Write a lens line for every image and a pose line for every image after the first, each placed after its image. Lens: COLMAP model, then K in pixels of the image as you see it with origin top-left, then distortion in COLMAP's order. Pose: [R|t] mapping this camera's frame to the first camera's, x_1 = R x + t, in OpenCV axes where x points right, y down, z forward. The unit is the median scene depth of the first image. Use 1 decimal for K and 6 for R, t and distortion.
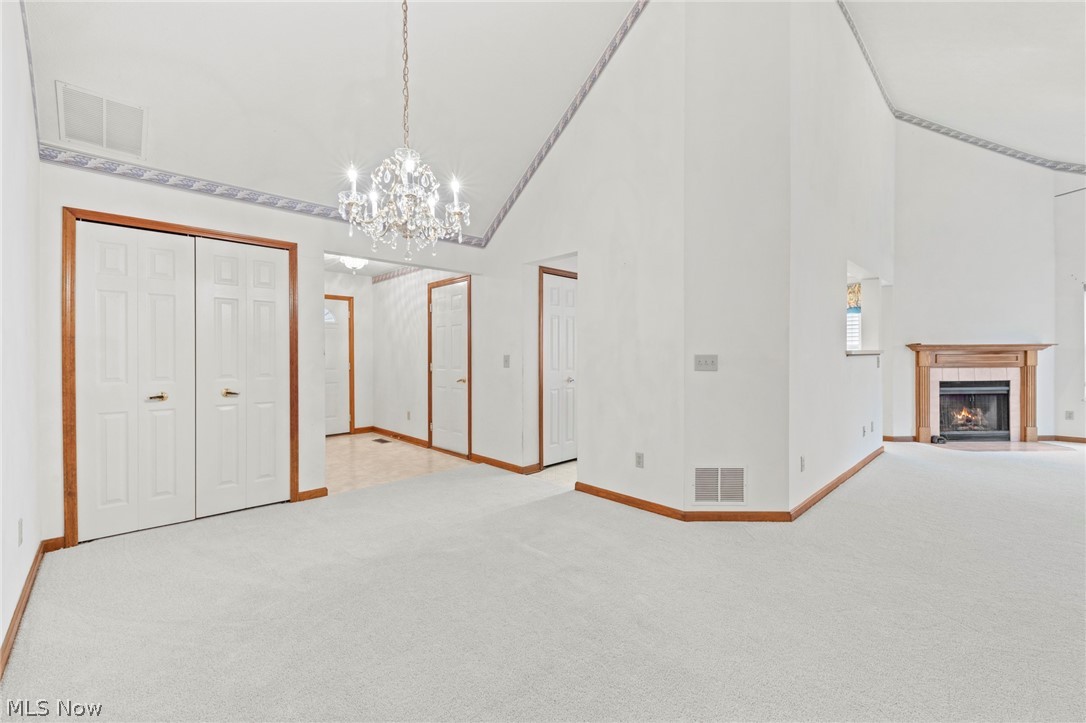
lens RADIAL K [[449.7, 0, 547.5], [0, 449.7, 357.9], [0, 0, 1]] dist [-0.003758, -0.000582]
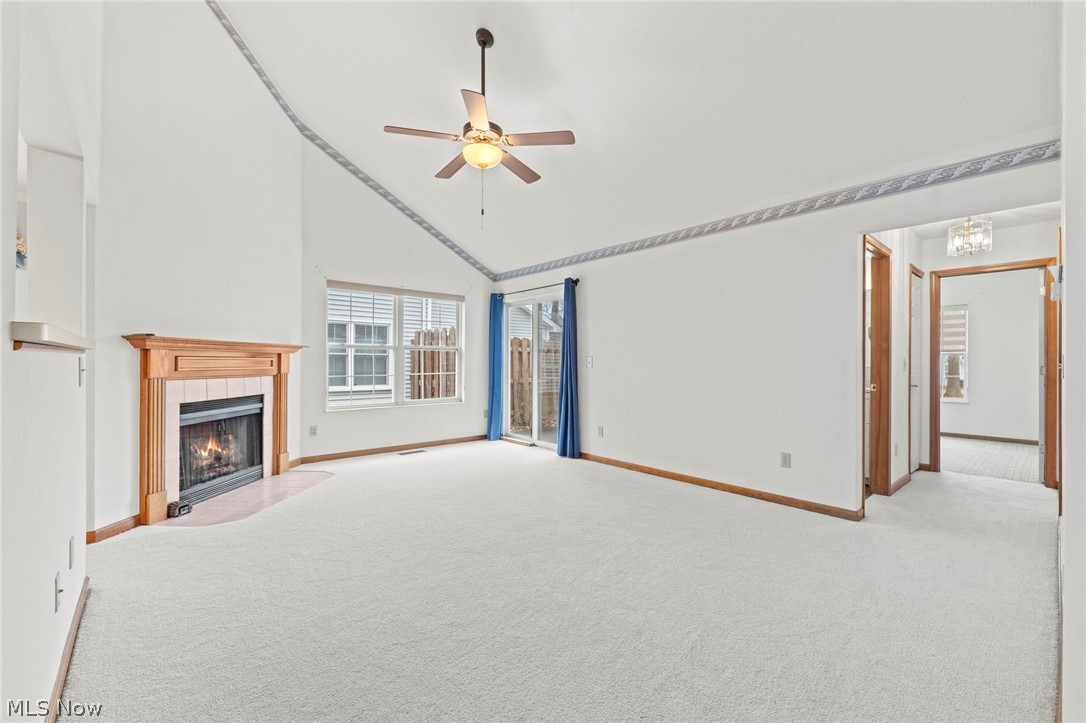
lens RADIAL K [[449.7, 0, 550.2], [0, 449.7, 362.2], [0, 0, 1]] dist [-0.003758, -0.000582]
pose [[0.025325, 0.007165, 0.999654, 0.320919], [-0.006832, 0.999952, -0.006994, 0.000732], [-0.999656, -0.006652, 0.025372, 0.520459]]
